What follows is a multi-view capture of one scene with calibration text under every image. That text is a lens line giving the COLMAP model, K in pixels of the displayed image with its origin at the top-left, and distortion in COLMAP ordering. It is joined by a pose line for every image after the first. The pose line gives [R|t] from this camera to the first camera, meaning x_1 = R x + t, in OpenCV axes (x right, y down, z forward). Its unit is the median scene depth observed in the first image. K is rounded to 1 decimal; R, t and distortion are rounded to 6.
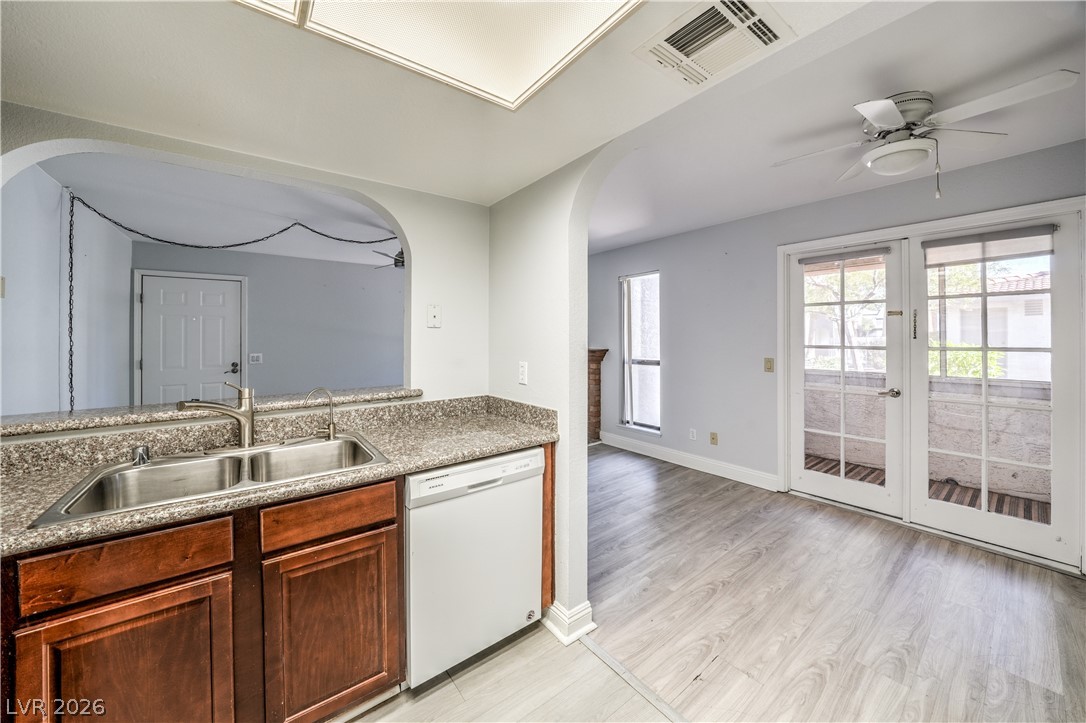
lens RADIAL K [[389.7, 0, 537.0], [0, 389.7, 337.7], [0, 0, 1]] dist [-0.018630, 0.000094]
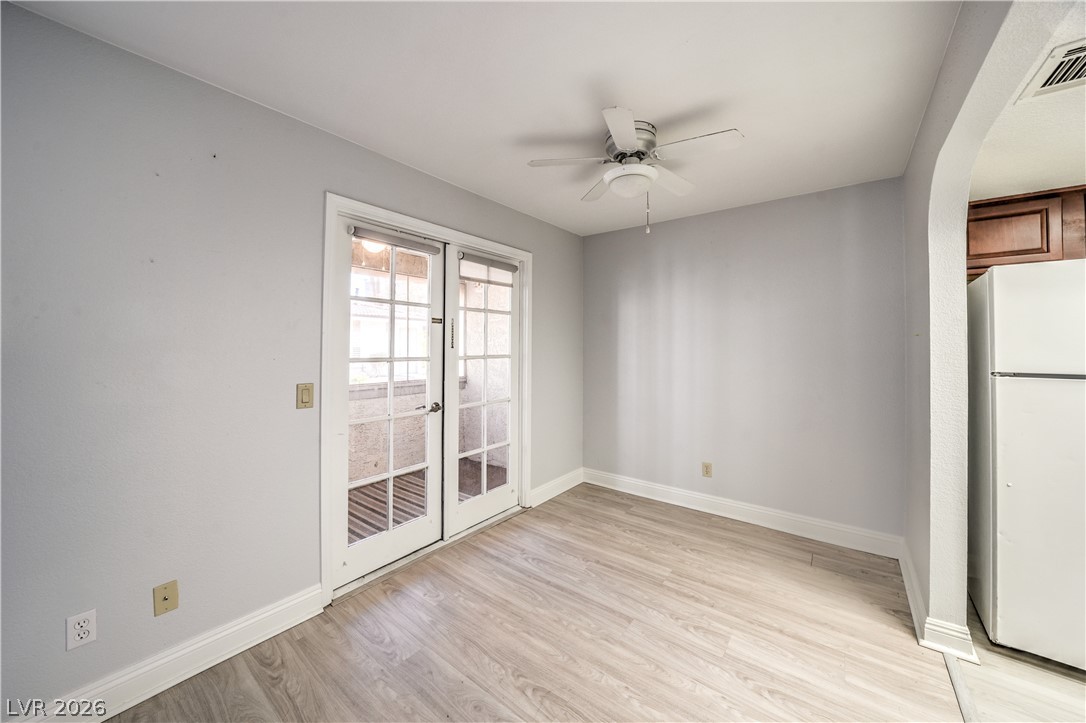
lens RADIAL K [[389.7, 0, 537.0], [0, 389.7, 337.7], [0, 0, 1]] dist [-0.018630, 0.000094]
pose [[-0.254338, 0.022186, 0.966861, -0.050100], [-0.001286, 0.999728, -0.023279, -0.001365], [-0.967115, -0.007164, -0.254240, 1.316957]]
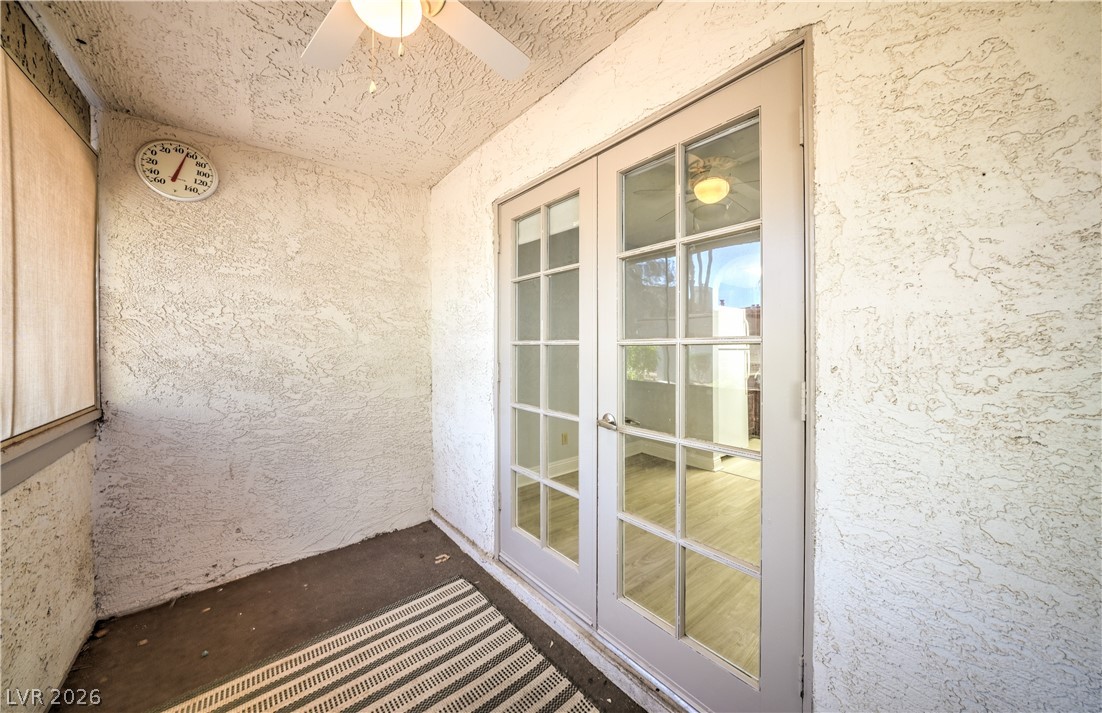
lens RADIAL K [[377.4, 0, 550.1], [0, 377.4, 344.3], [0, 0, 1]] dist [-0.011843, 0.000129]
pose [[-0.998549, -0.005334, -0.053594, 1.427665], [-0.004822, 0.999941, -0.009688, 0.043963], [0.053643, -0.009416, -0.998516, 2.082456]]
